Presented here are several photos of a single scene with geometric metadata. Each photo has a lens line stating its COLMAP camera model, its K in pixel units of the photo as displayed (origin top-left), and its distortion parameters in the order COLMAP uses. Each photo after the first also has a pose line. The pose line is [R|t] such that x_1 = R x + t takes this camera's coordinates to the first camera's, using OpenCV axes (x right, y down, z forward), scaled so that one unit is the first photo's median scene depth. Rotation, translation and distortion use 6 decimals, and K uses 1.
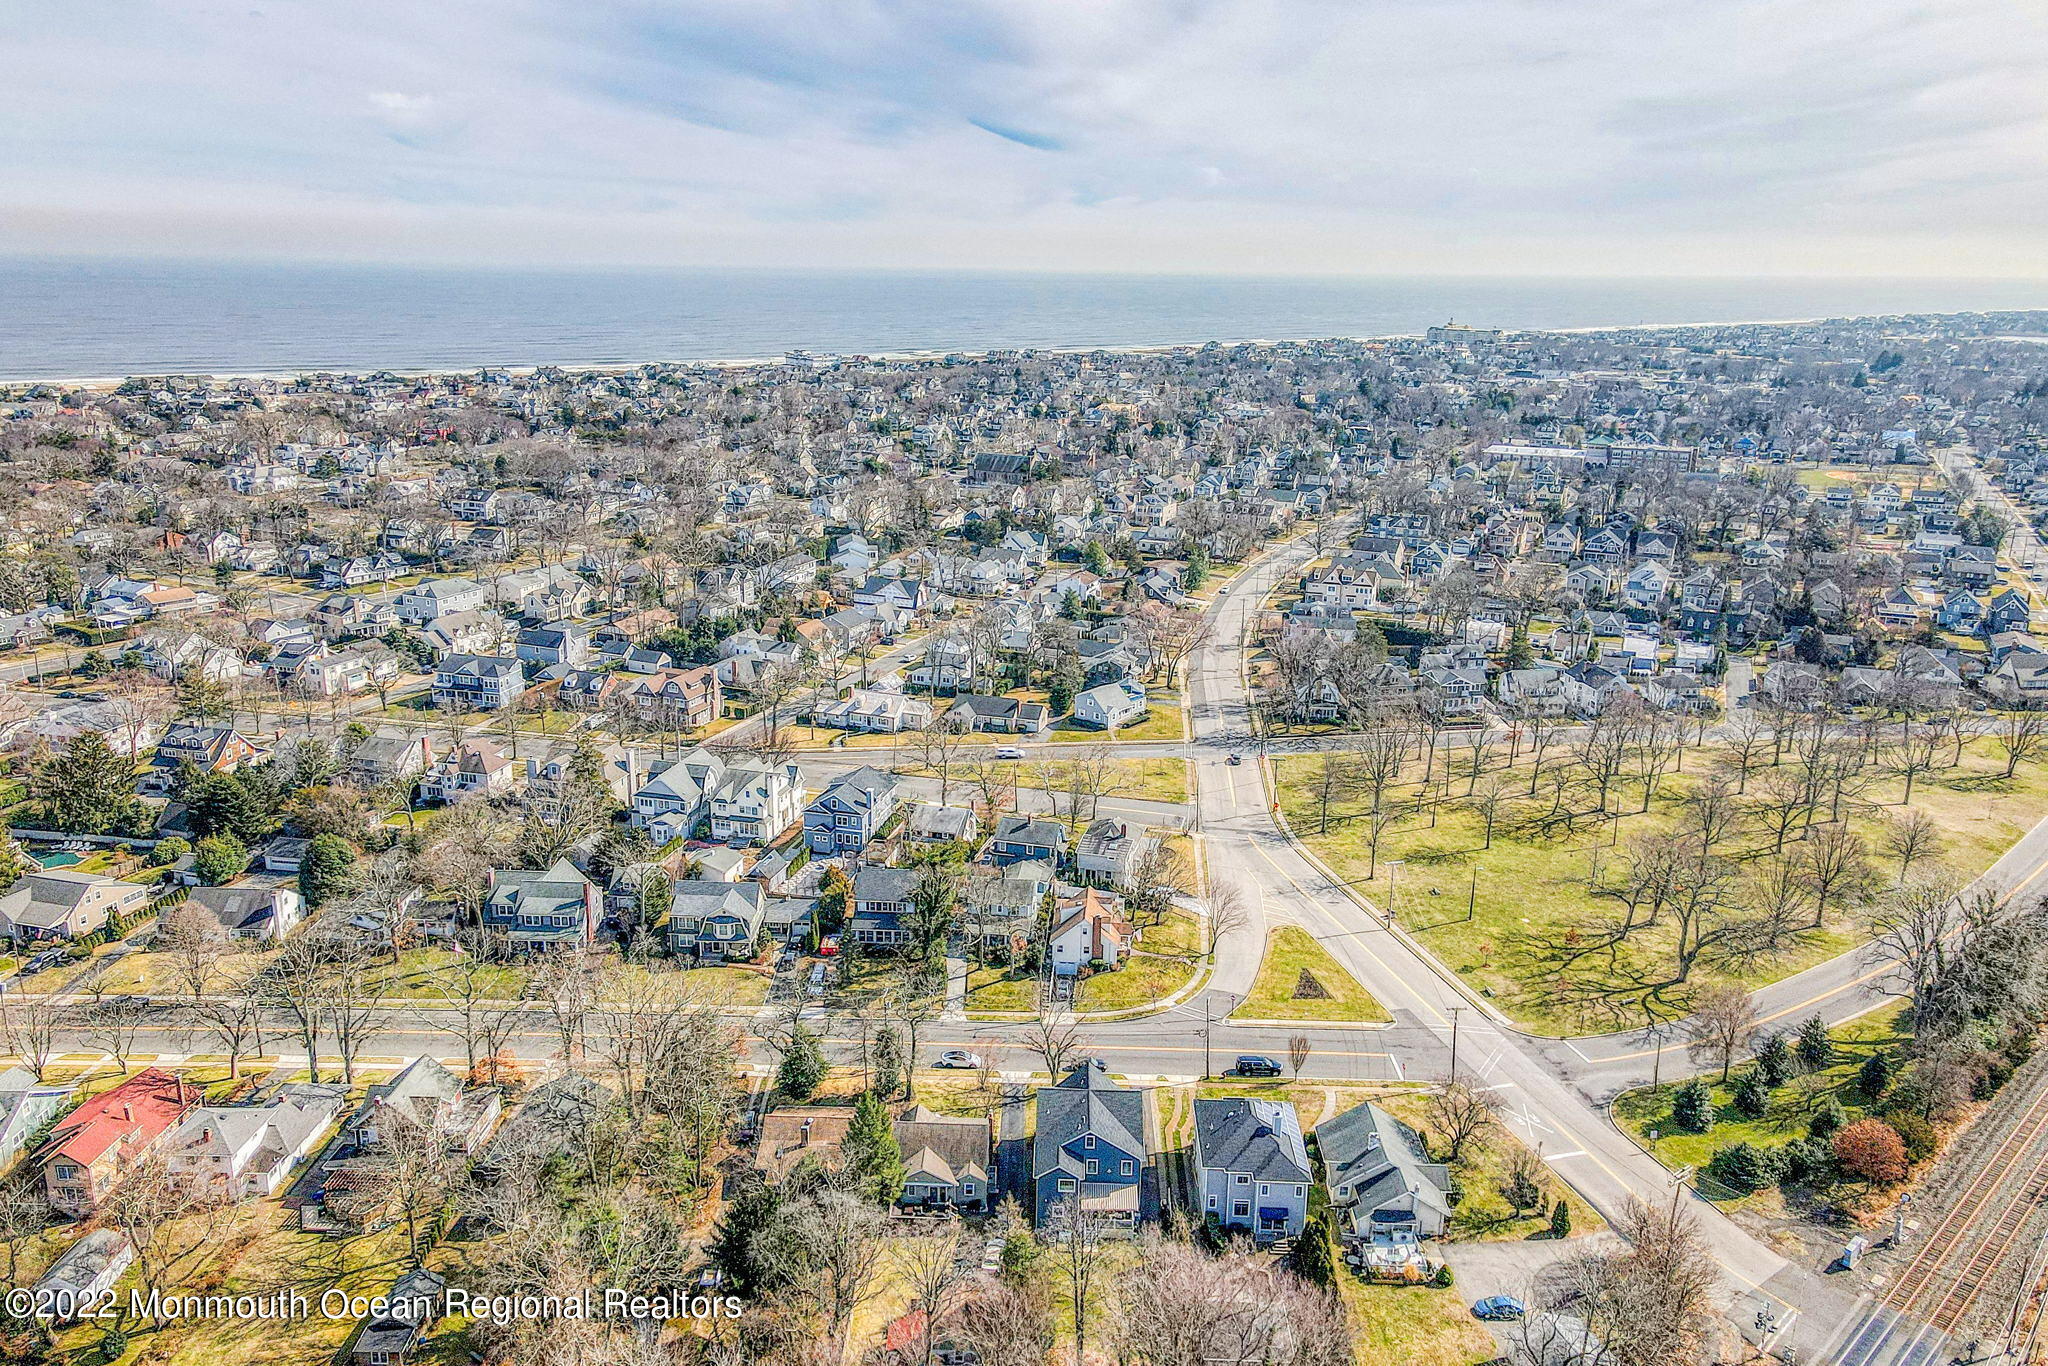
lens RADIAL K [[1523.7, 0, 1032.3], [0, 1523.7, 640.0], [0, 0, 1]] dist [-0.010648, 0.096122]
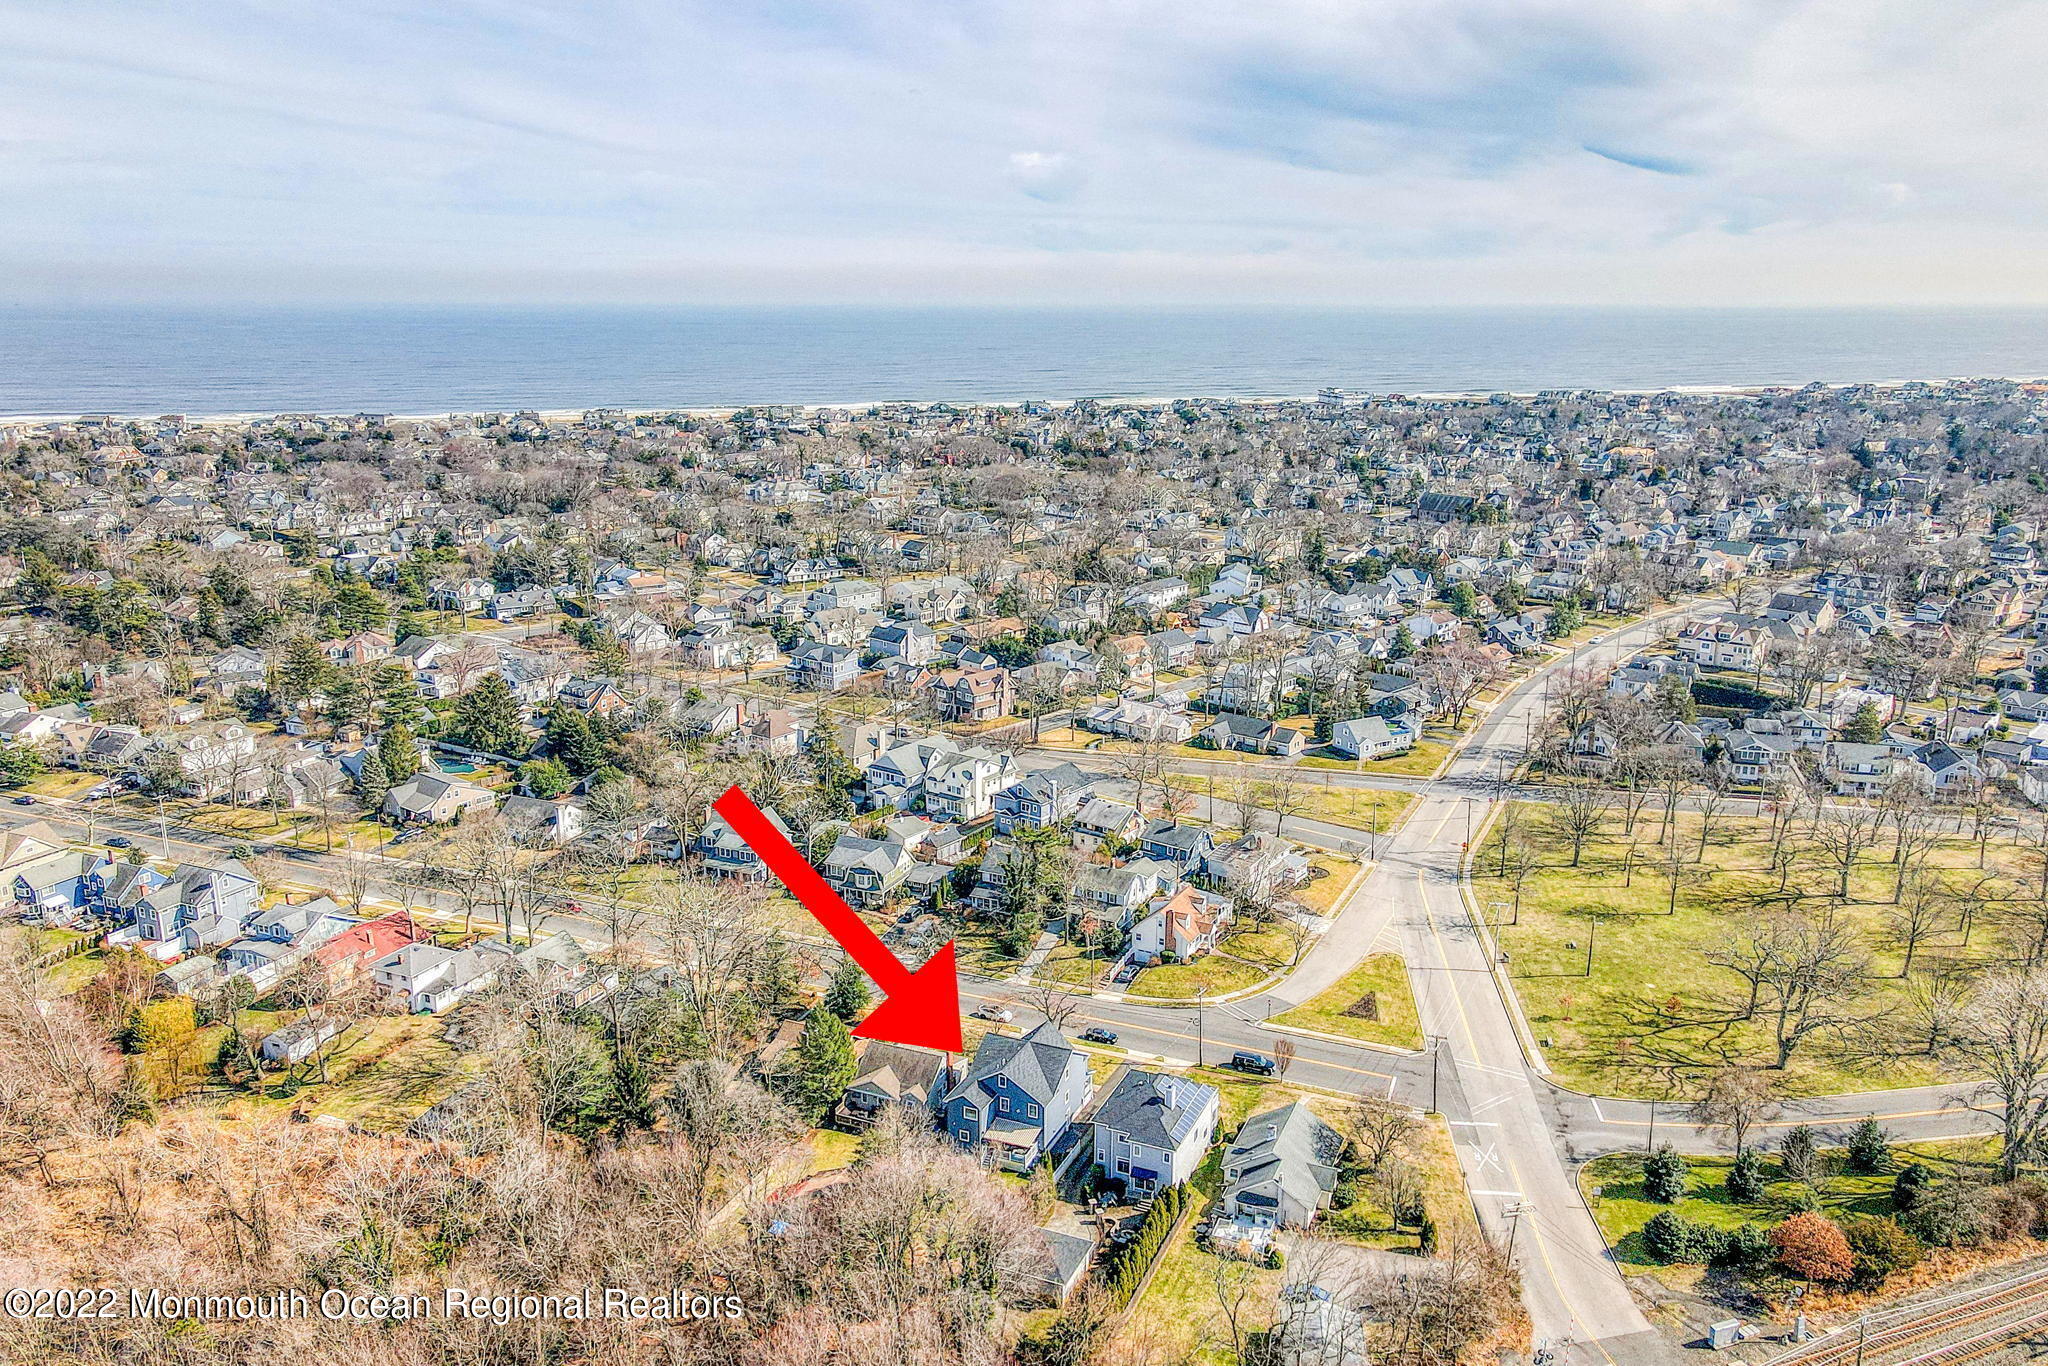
lens RADIAL K [[1523.7, 0, 1032.3], [0, 1523.7, 640.0], [0, 0, 1]] dist [-0.010648, 0.096122]
pose [[0.929990, 0.070571, -0.360747, 0.311555], [-0.079188, 0.996818, -0.009141, 0.008404], [0.358954, 0.037067, 0.932619, -0.039834]]
